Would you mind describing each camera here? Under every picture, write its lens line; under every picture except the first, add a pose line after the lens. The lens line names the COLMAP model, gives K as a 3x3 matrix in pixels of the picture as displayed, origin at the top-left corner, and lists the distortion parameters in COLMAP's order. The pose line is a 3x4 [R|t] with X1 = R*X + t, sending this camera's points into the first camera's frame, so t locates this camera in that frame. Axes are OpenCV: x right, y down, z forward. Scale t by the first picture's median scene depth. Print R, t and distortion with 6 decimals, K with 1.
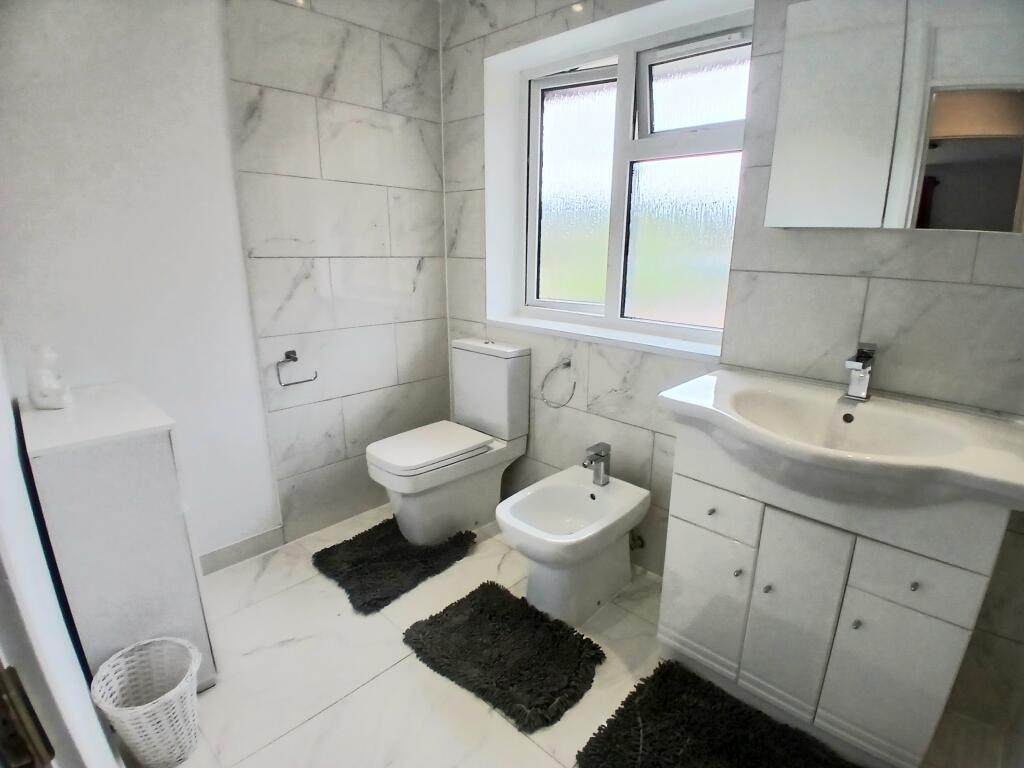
lens RADIAL K [[500.0, 0, 526.0], [0, 500.0, 379.3], [0, 0, 1]] dist [0.001987, -0.045170]
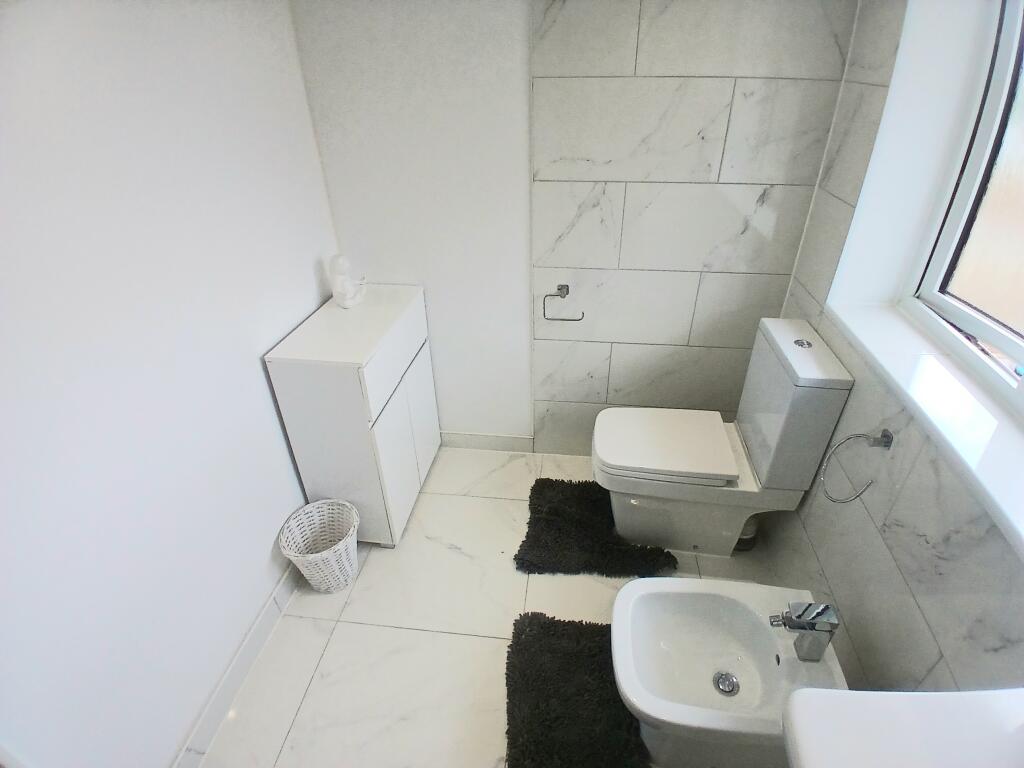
lens RADIAL K [[500.0, 0, 526.0], [0, 500.0, 379.3], [0, 0, 1]] dist [0.001987, -0.045170]
pose [[0.586077, 0.415024, -0.695894, 0.206591], [-0.183858, 0.904573, 0.384635, -0.238594], [0.789120, -0.097480, 0.606455, 0.353803]]
